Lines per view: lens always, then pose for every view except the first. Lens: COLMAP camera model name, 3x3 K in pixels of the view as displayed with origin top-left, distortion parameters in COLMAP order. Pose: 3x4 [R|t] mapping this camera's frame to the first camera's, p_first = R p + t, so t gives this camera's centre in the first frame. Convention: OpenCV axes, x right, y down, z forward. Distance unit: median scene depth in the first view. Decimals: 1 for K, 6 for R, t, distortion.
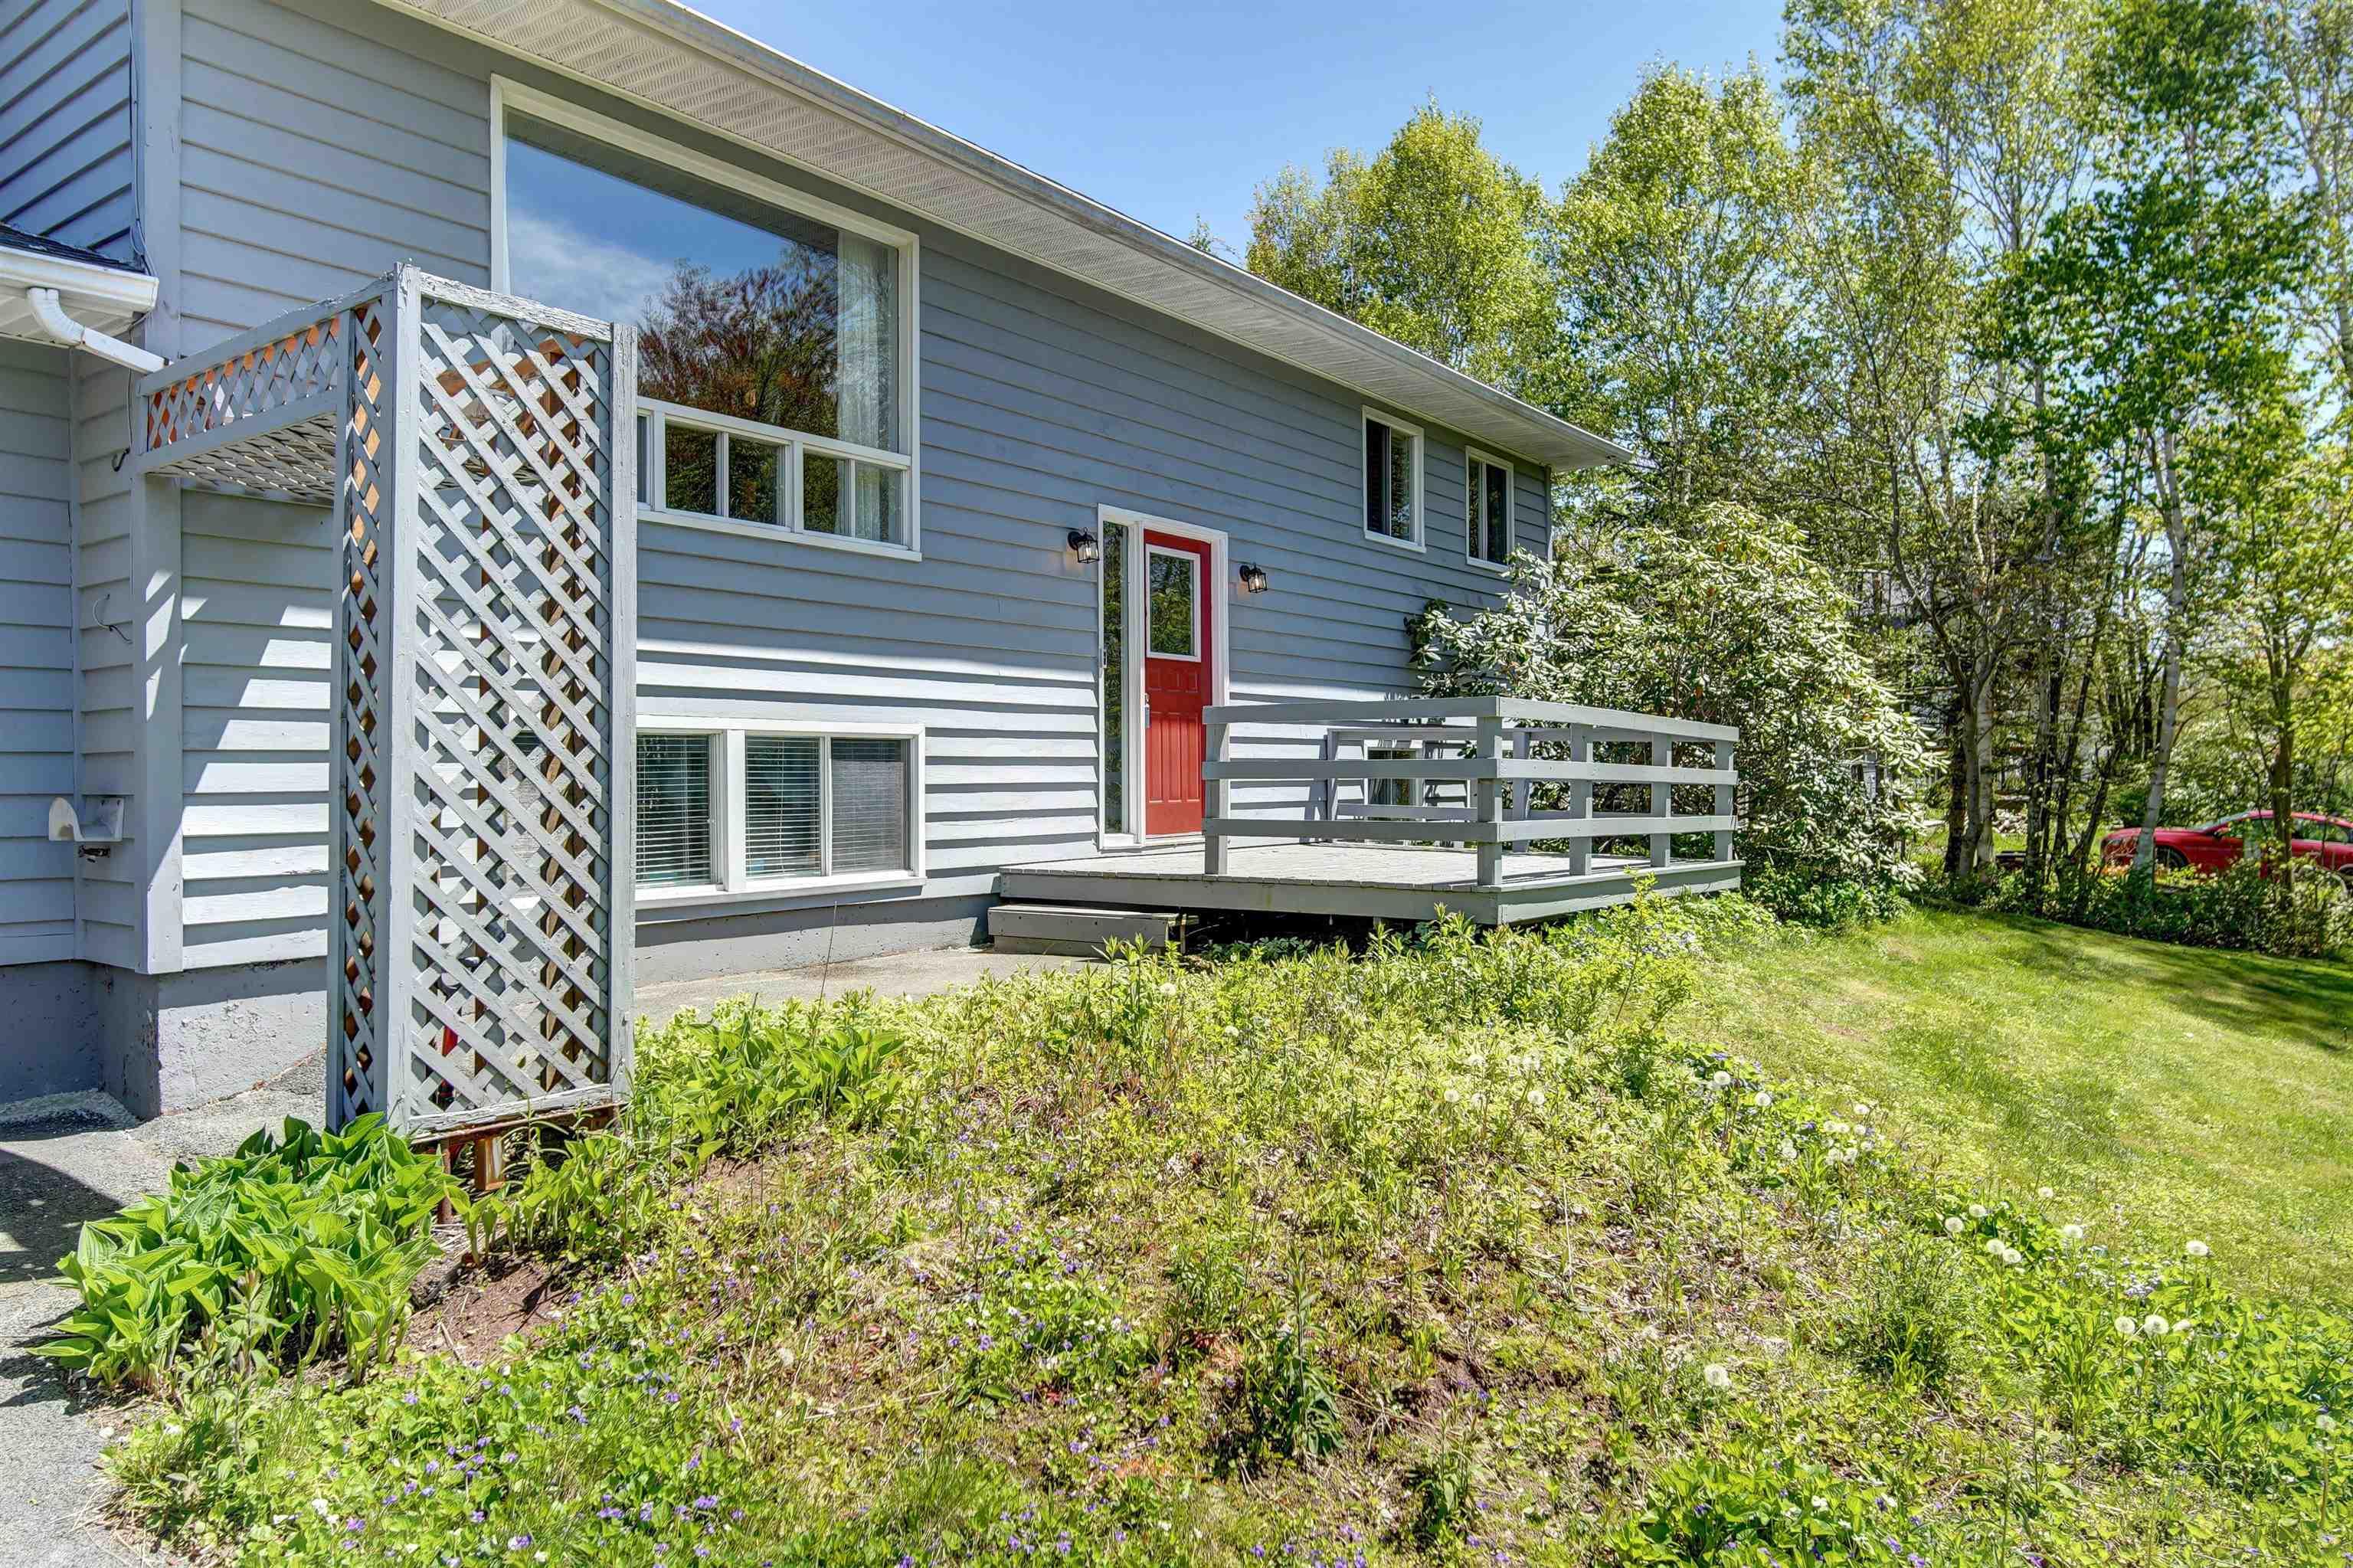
lens RADIAL K [[1553.1, 0, 1174.7], [0, 1553.1, 772.4], [0, 0, 1]] dist [-0.010109, -0.005267]
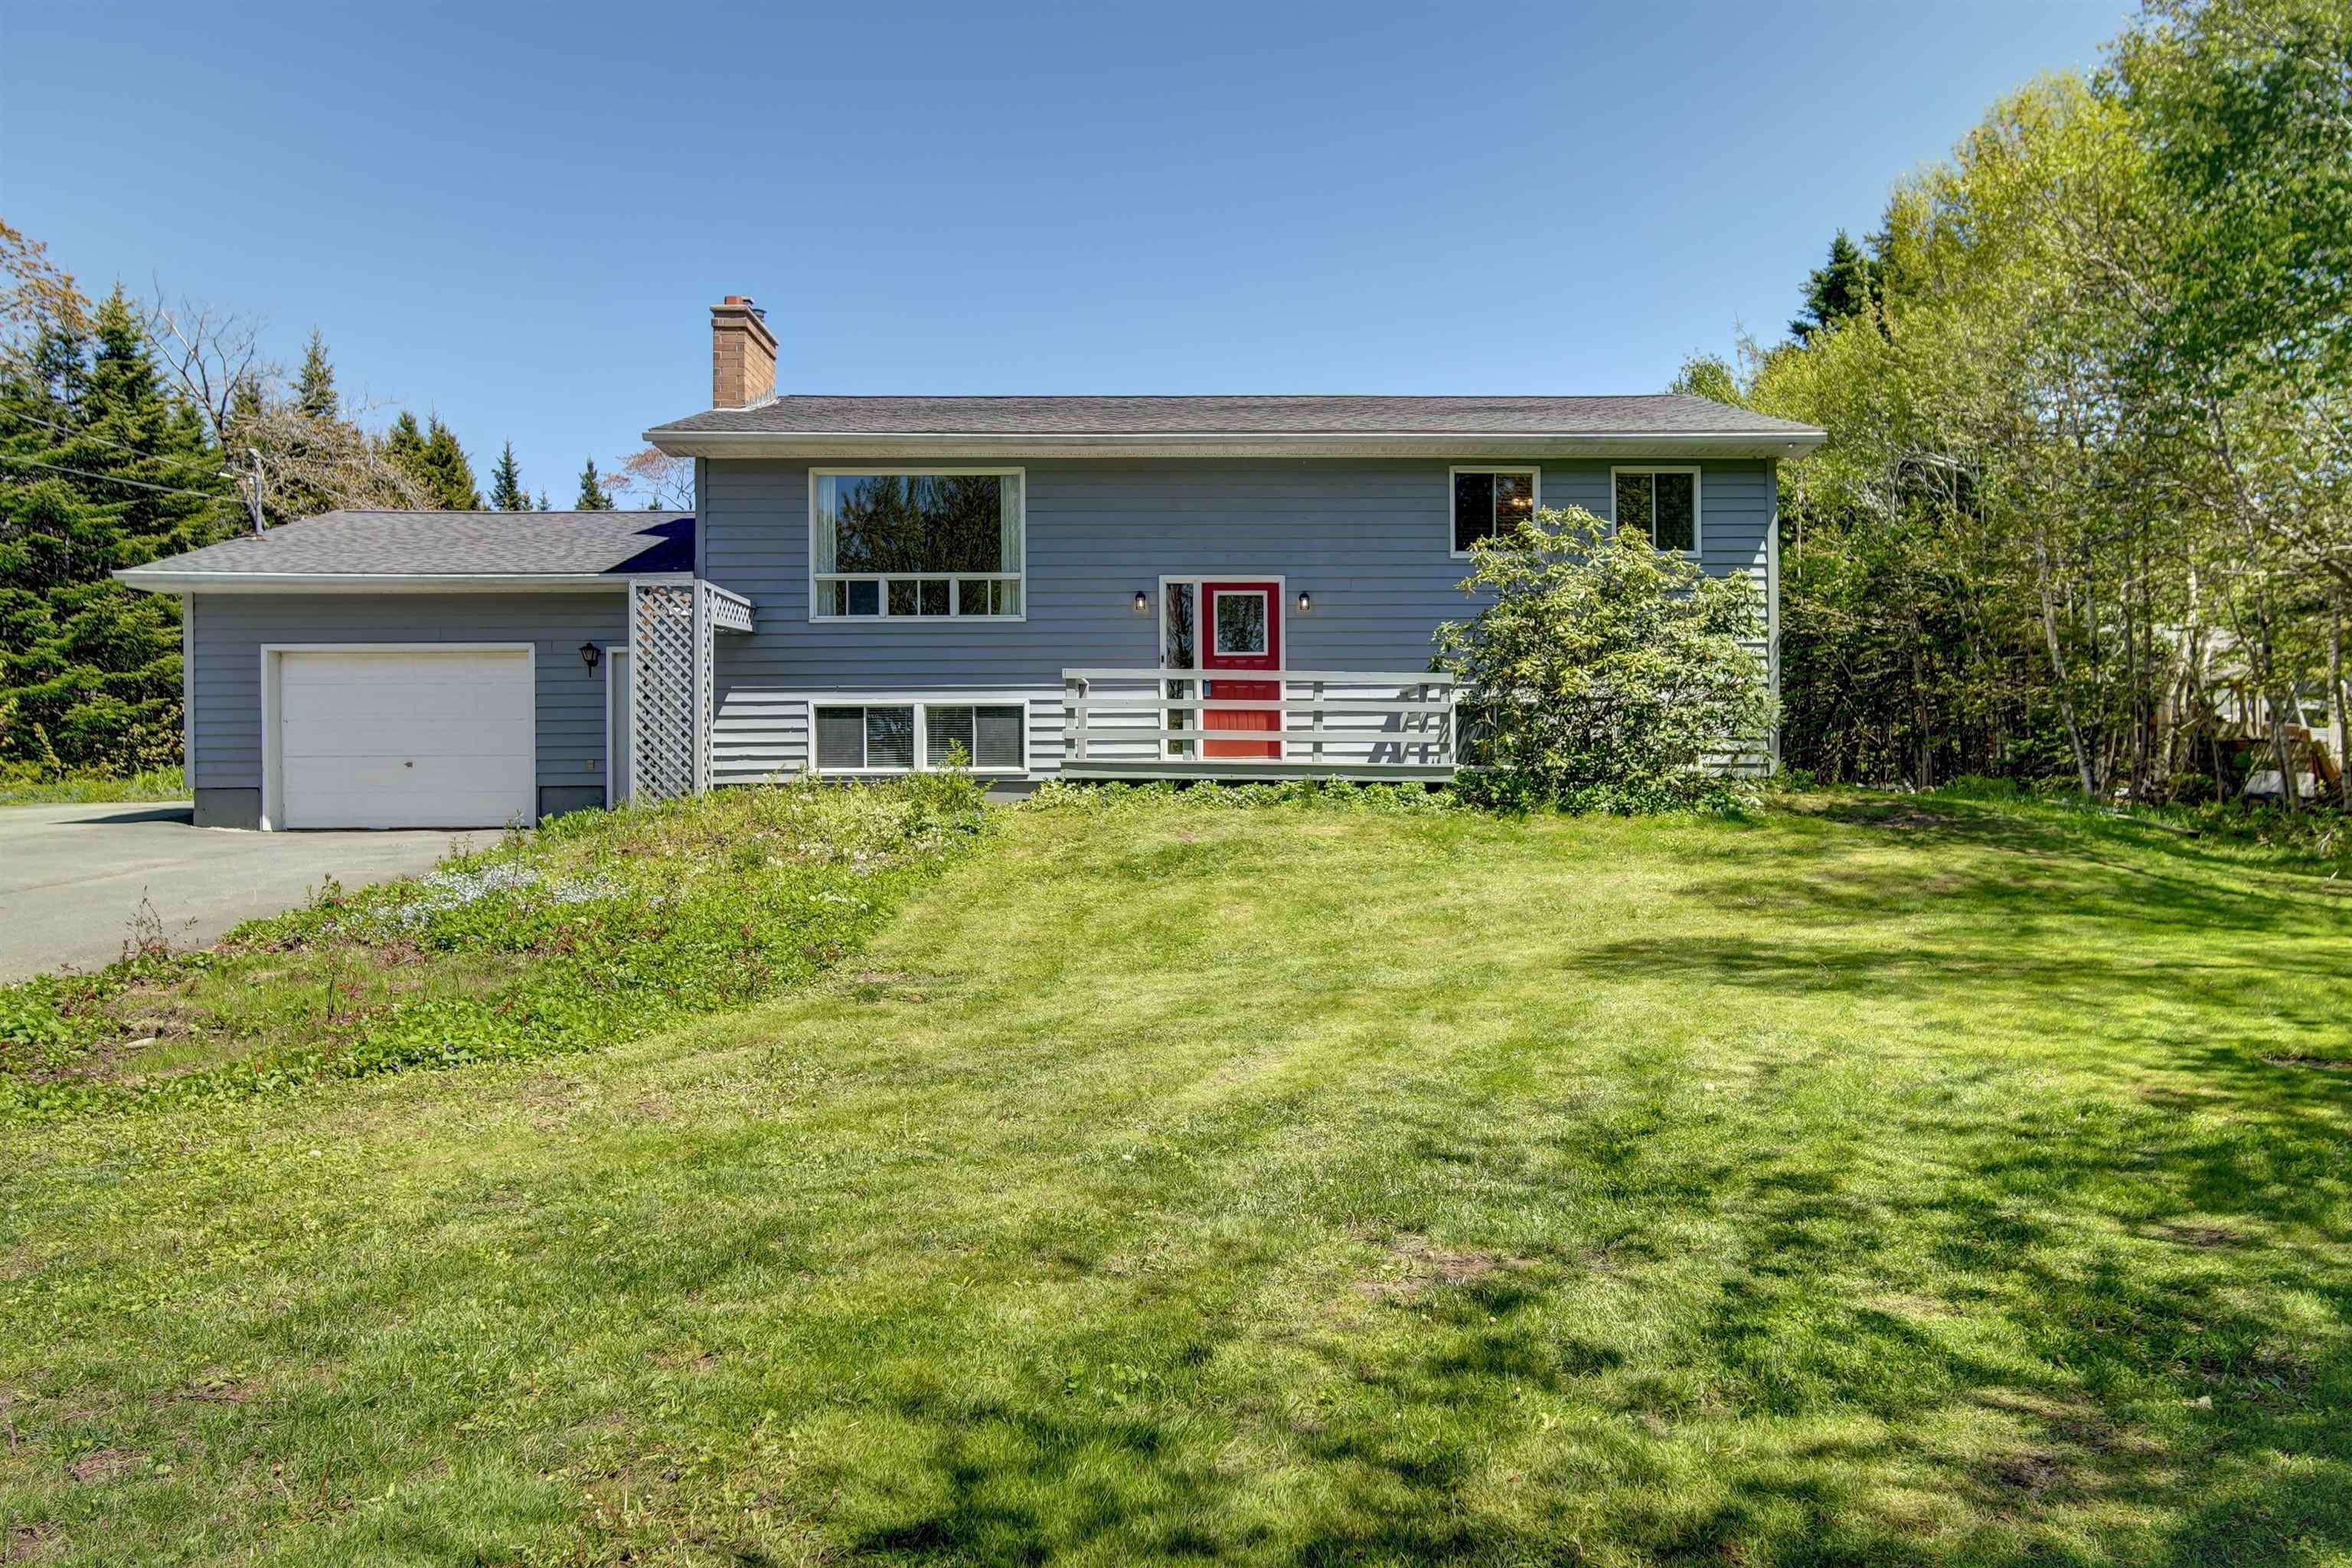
lens RADIAL K [[1552.4, 0, 1183.1], [0, 1552.4, 802.6], [0, 0, 1]] dist [-0.010109, -0.005267]
pose [[0.604481, -0.001069, -0.796619, 1.752434], [0.005351, 0.999982, 0.002718, 0.112523], [0.796602, -0.005906, 0.604476, -0.114839]]
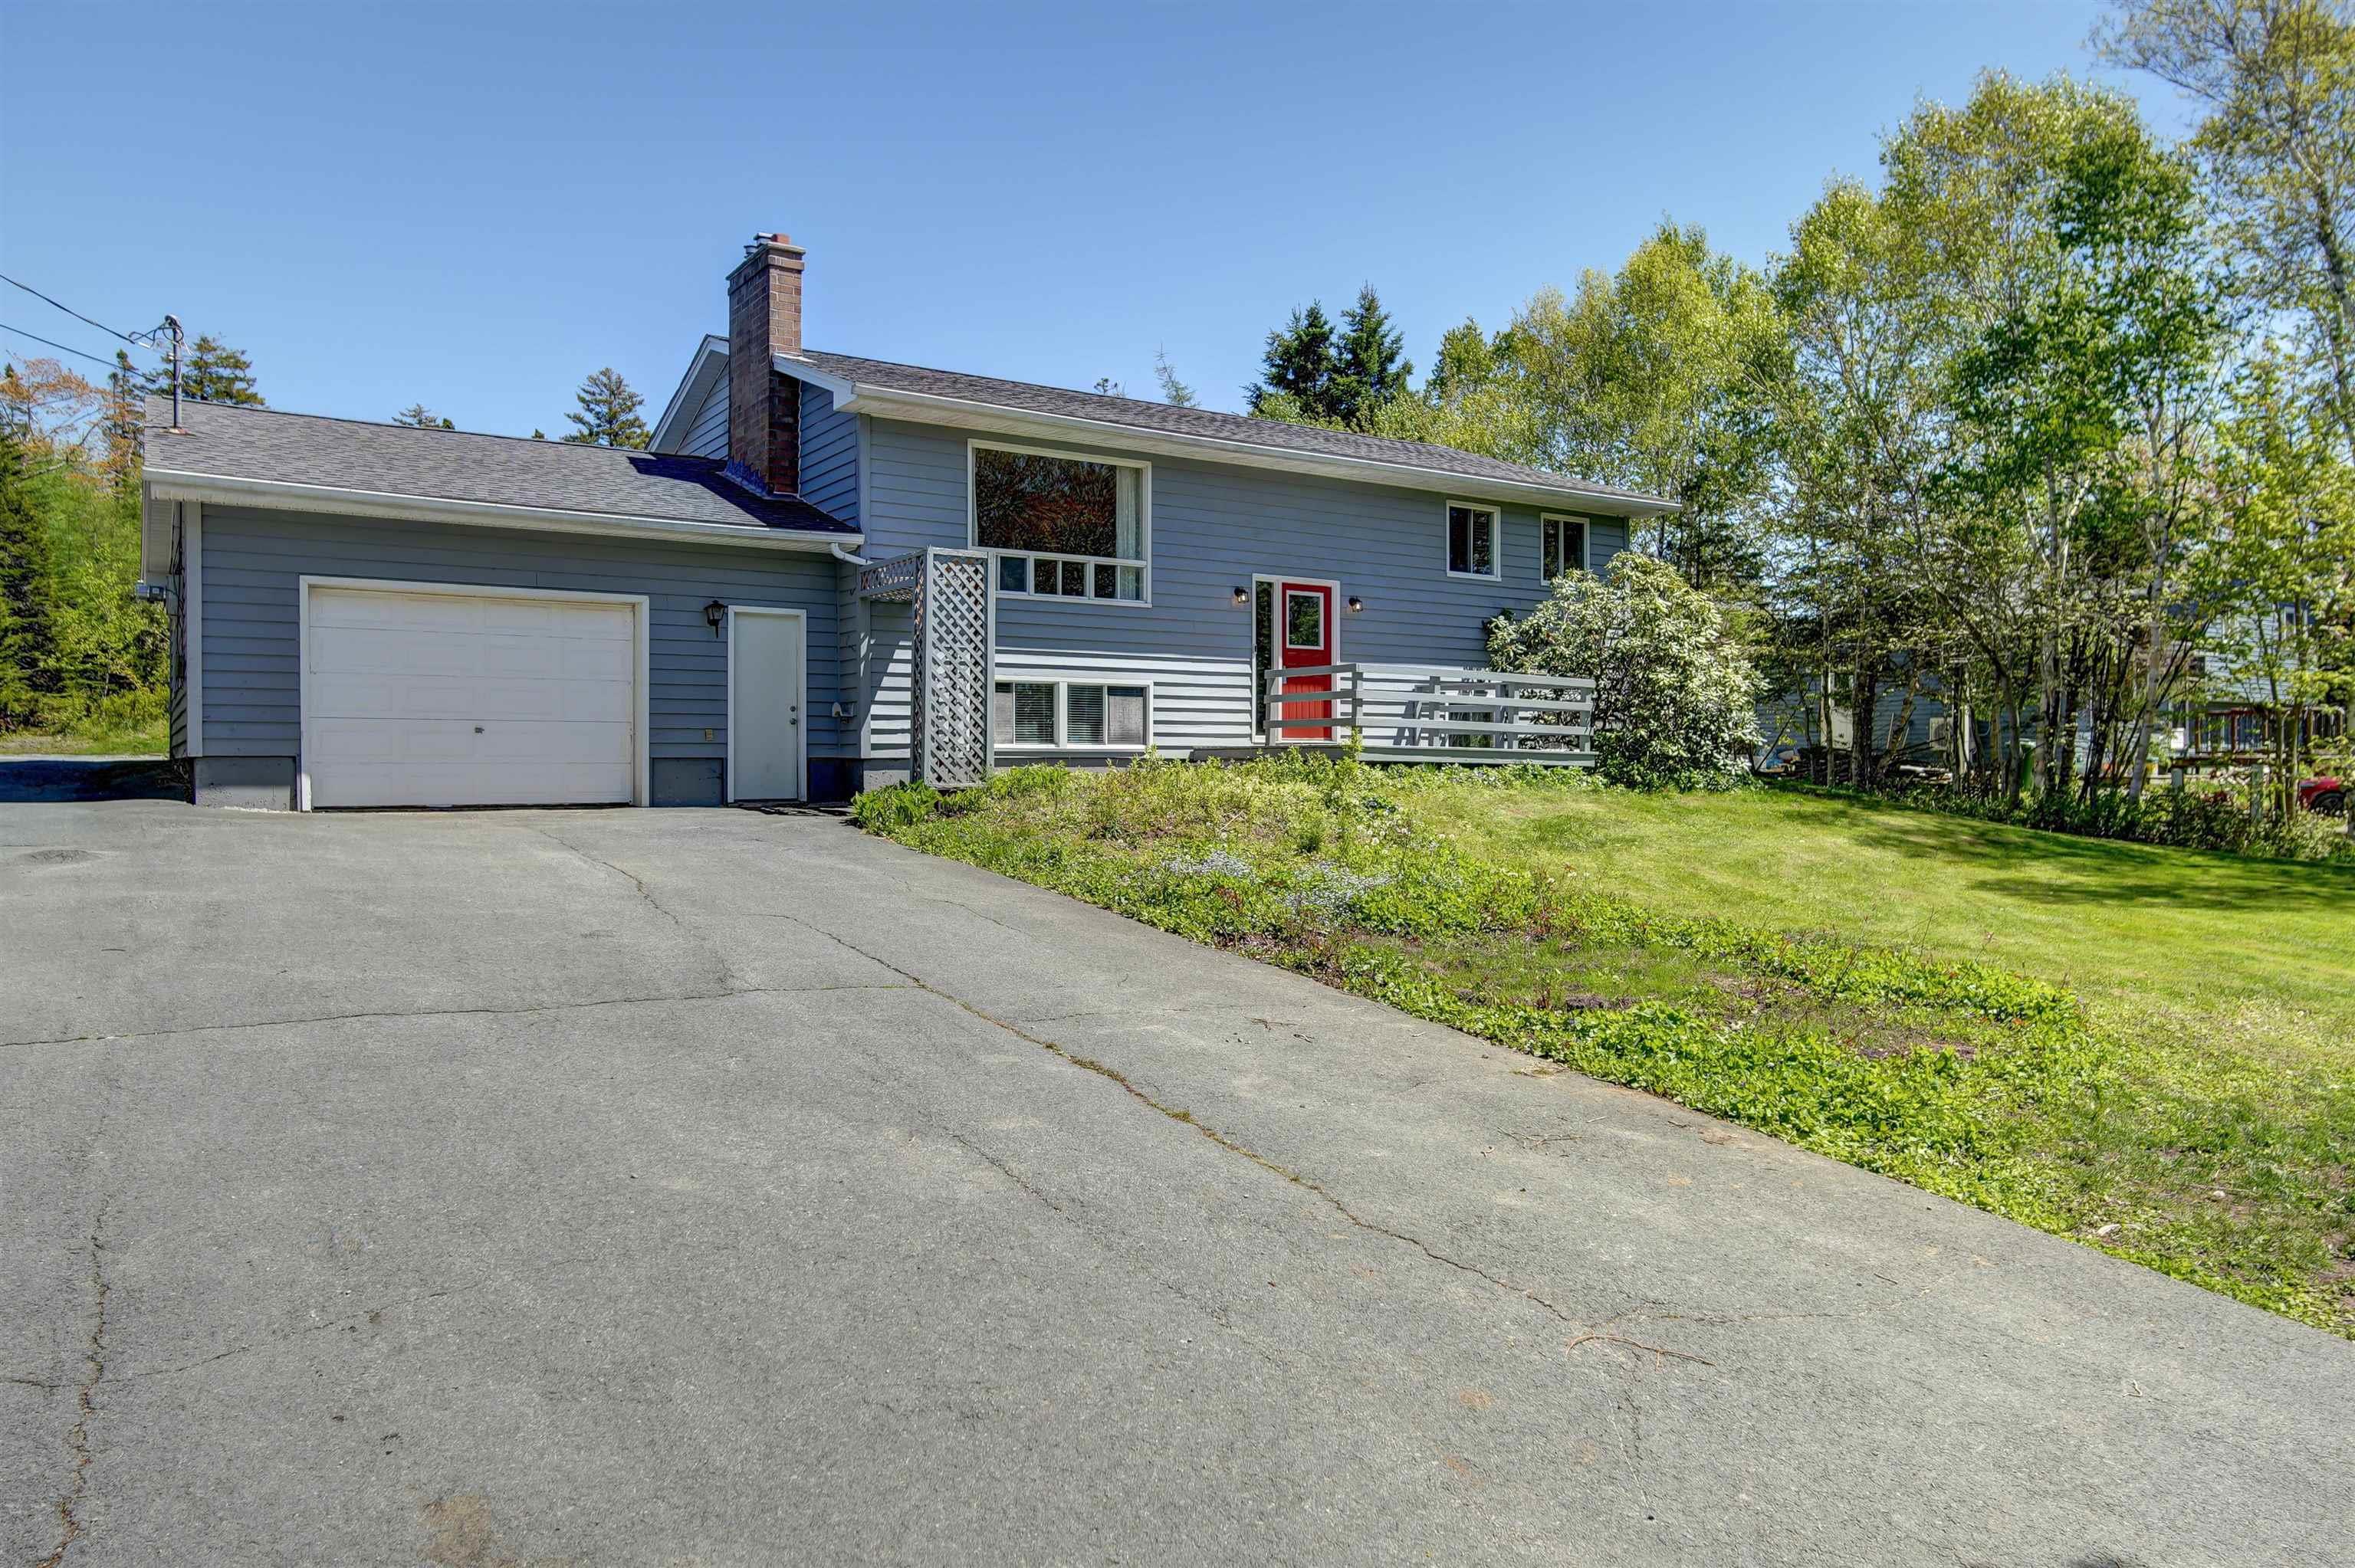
lens RADIAL K [[1554.2, 0, 1171.3], [0, 1554.2, 787.0], [0, 0, 1]] dist [-0.010109, -0.005267]
pose [[0.938213, 0.010773, -0.345890, 0.684656], [-0.004589, 0.999815, 0.018693, 0.086311], [0.346027, -0.015950, 0.938089, -1.172711]]
